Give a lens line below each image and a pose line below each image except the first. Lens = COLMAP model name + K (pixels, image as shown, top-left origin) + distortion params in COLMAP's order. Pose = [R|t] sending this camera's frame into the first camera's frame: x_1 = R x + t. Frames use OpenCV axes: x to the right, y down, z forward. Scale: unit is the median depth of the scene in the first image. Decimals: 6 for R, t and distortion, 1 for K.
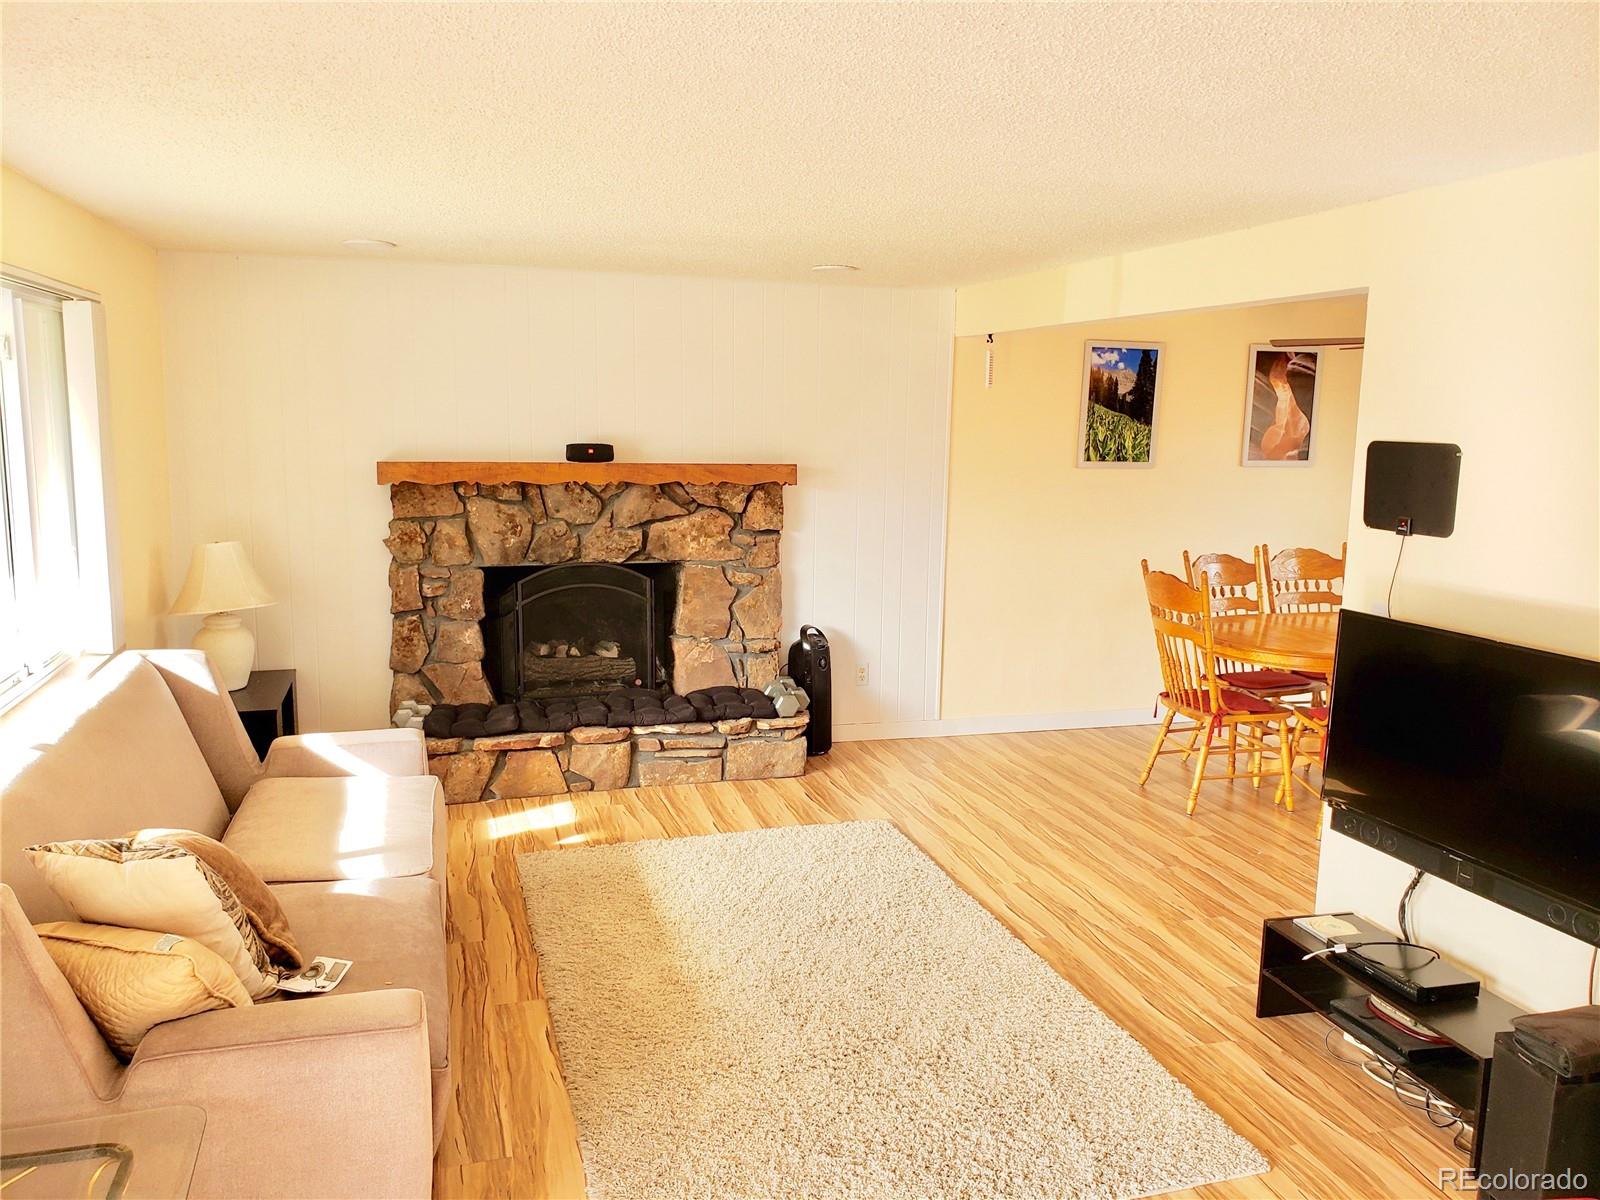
lens RADIAL K [[1211.0, 0, 800.0], [0, 1211.0, 600.0], [0, 0, 1]] dist [0.068361, -0.076852]
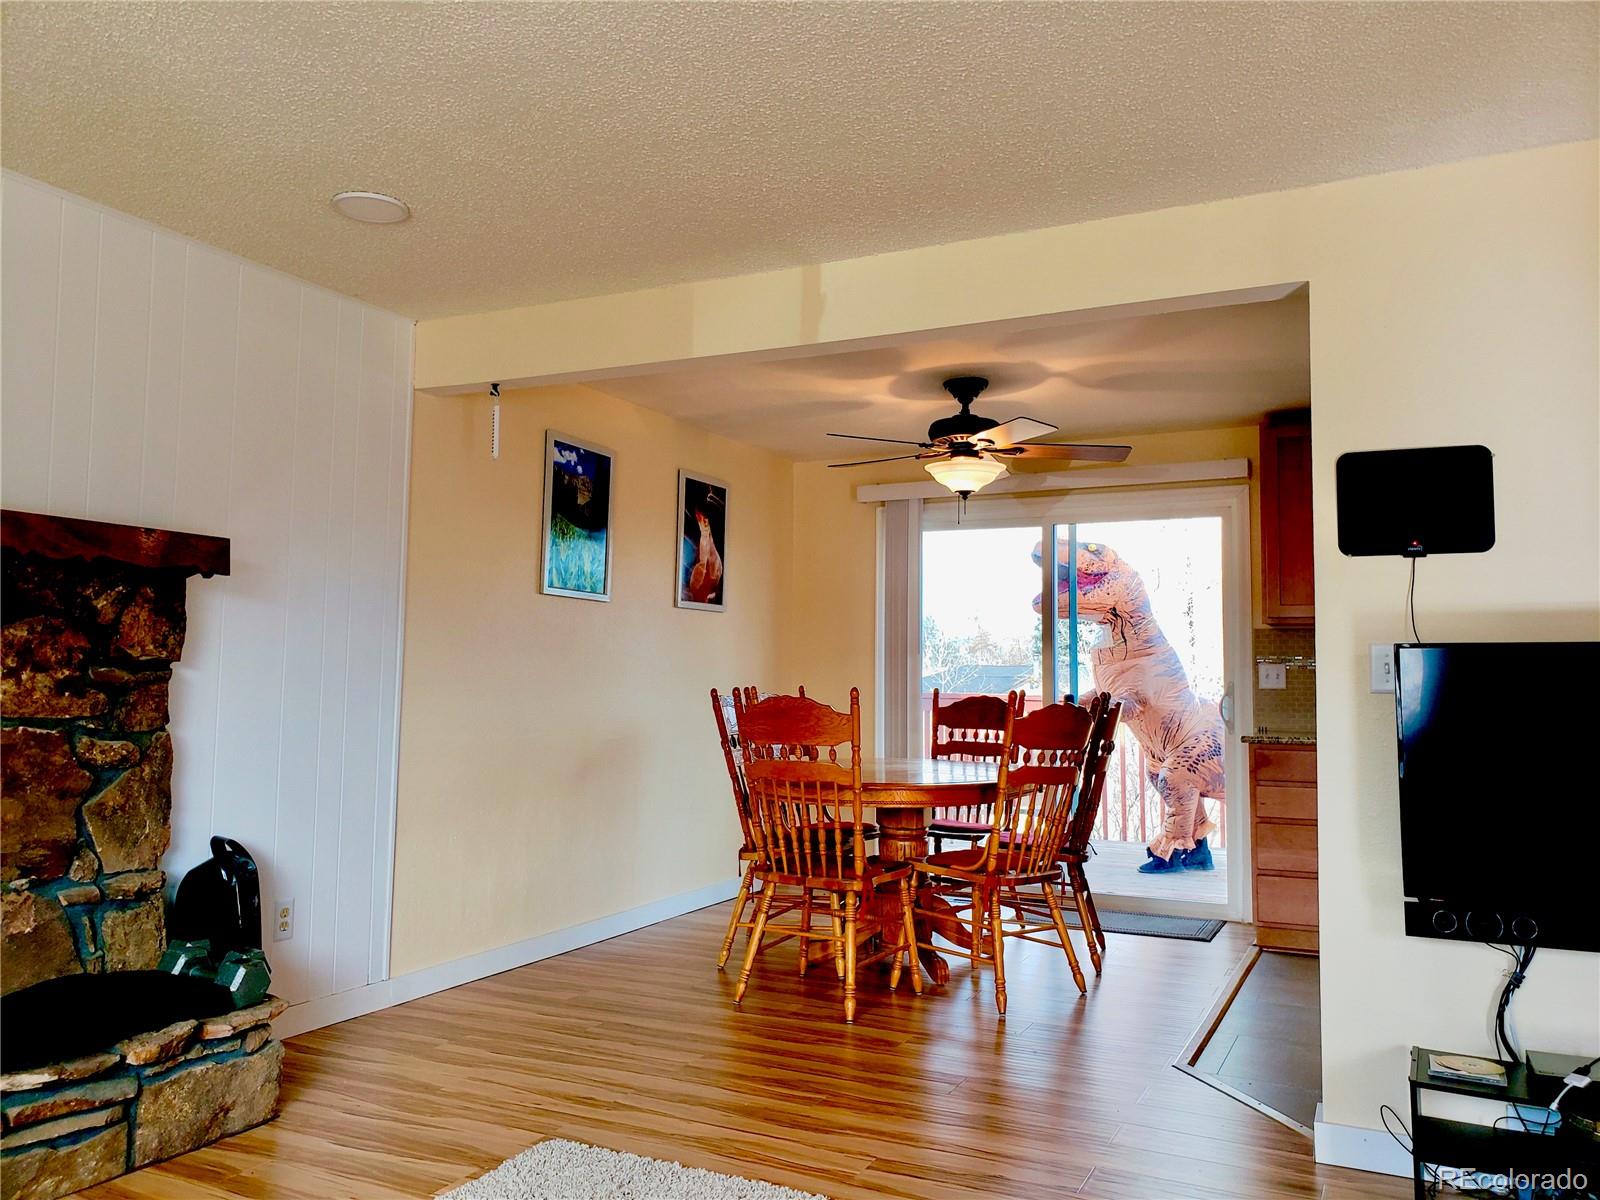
lens RADIAL K [[1211.0, 0, 800.0], [0, 1211.0, 600.0], [0, 0, 1]] dist [0.068361, -0.076852]
pose [[0.672326, 0.041949, 0.739066, -0.237874], [0.114675, 0.980438, -0.159969, 0.035854], [-0.731319, 0.192304, 0.654364, 0.431856]]
